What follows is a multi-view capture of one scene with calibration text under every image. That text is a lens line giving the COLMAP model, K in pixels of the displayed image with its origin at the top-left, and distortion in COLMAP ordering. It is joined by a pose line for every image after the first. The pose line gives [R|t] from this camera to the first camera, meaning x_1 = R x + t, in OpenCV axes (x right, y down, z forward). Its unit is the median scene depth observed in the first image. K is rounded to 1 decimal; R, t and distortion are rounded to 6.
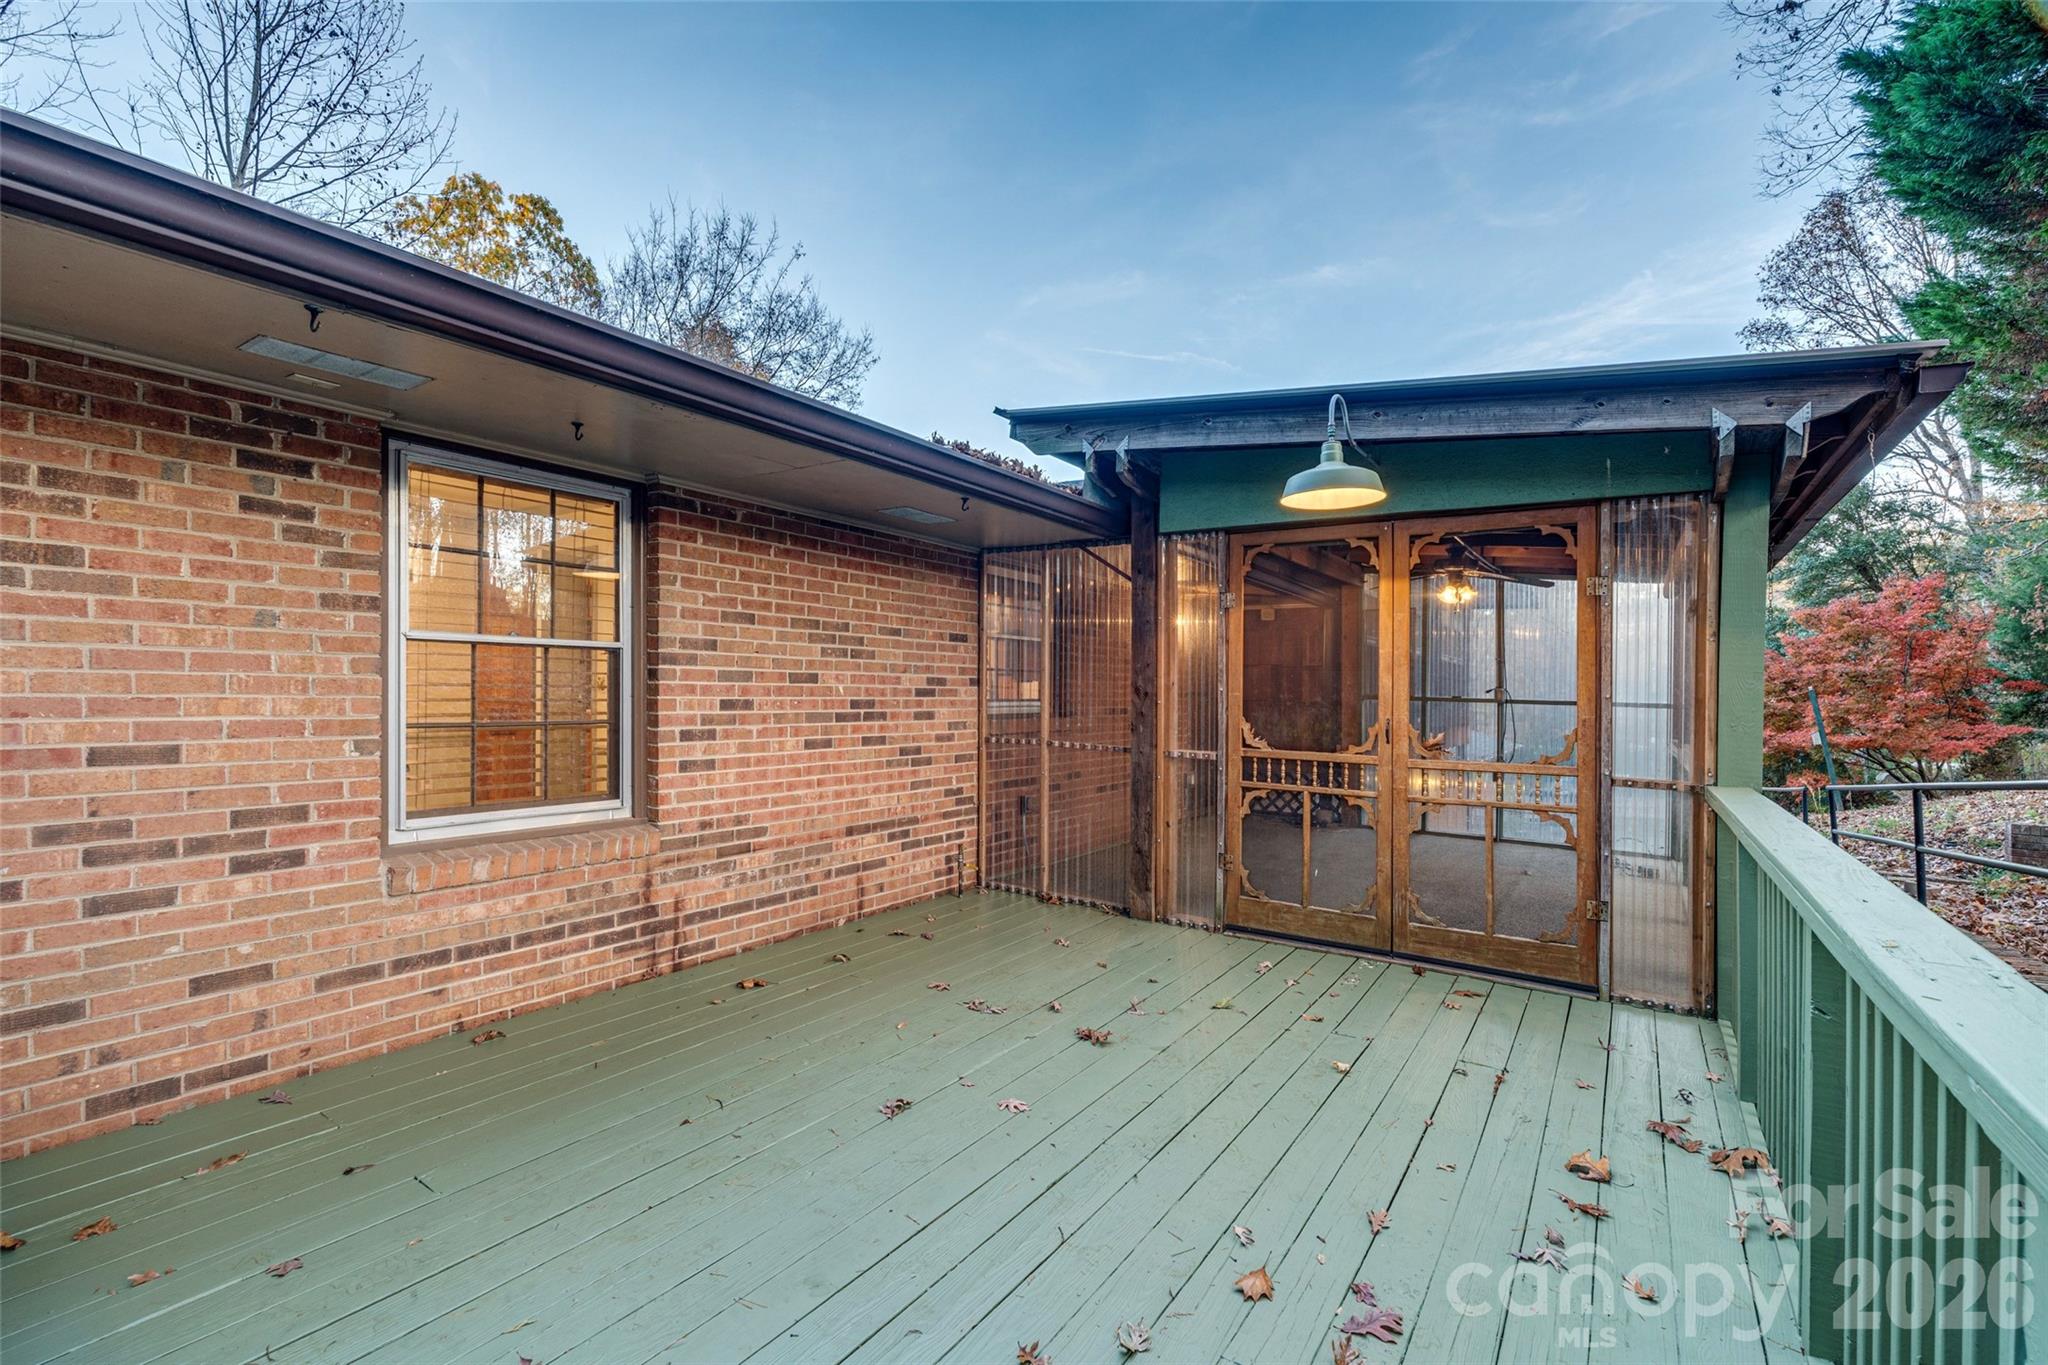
lens RADIAL K [[908.2, 0, 1029.4], [0, 908.2, 682.7], [0, 0, 1]] dist [-0.002984, 0.000199]
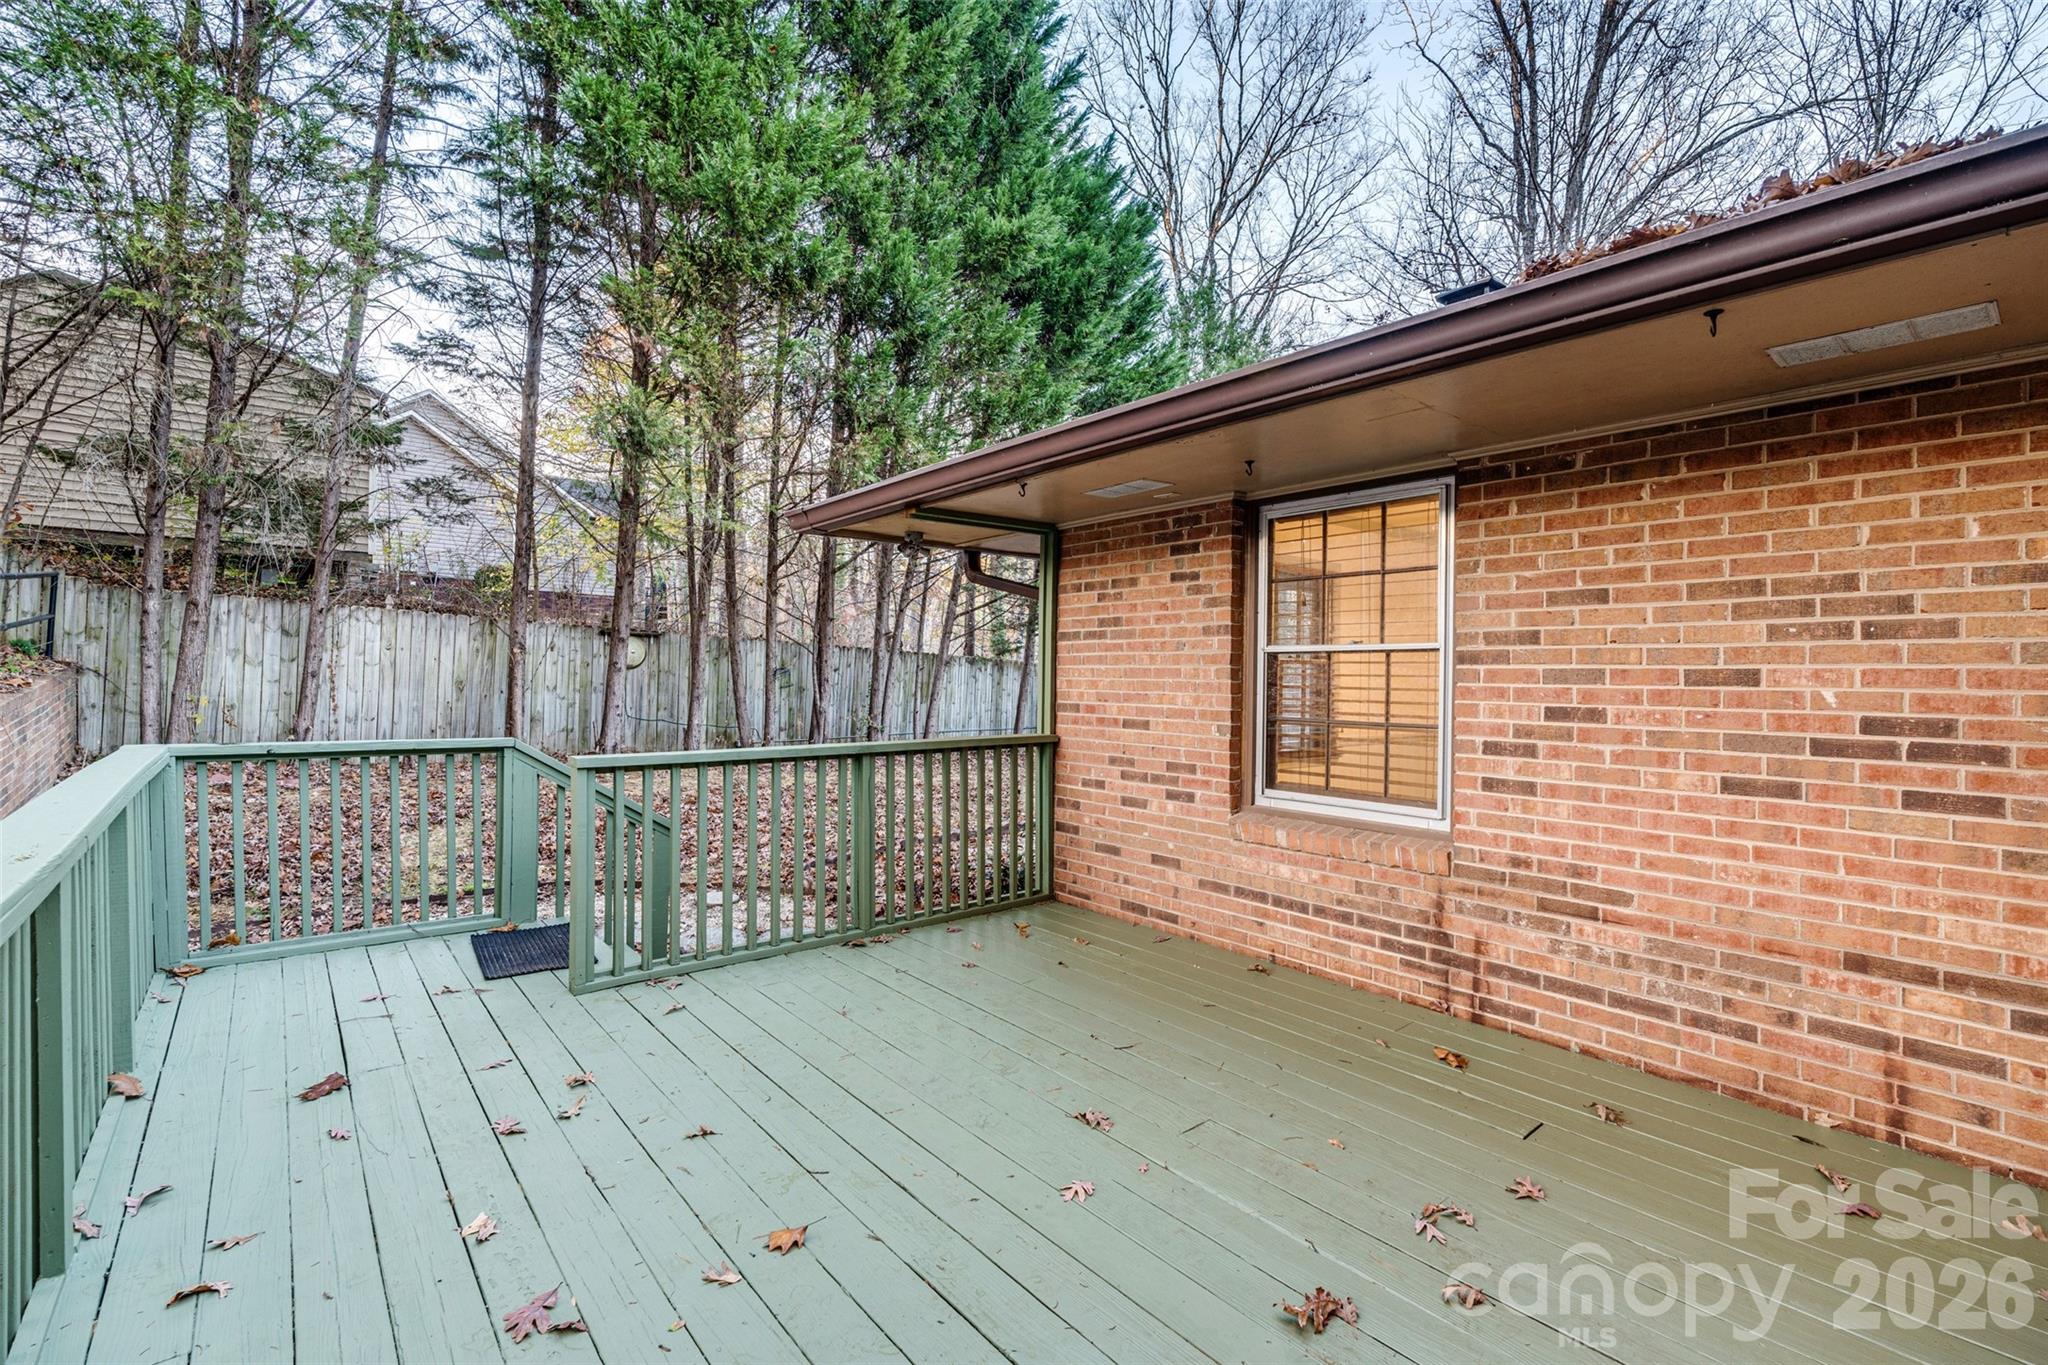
lens RADIAL K [[908.2, 0, 1032.9], [0, 908.2, 691.1], [0, 0, 1]] dist [-0.002984, 0.000199]
pose [[-0.277370, -0.009315, -0.960718, 0.520907], [-0.013626, 0.999891, -0.005761, 0.015459], [0.960667, 0.011493, -0.277467, 0.788613]]
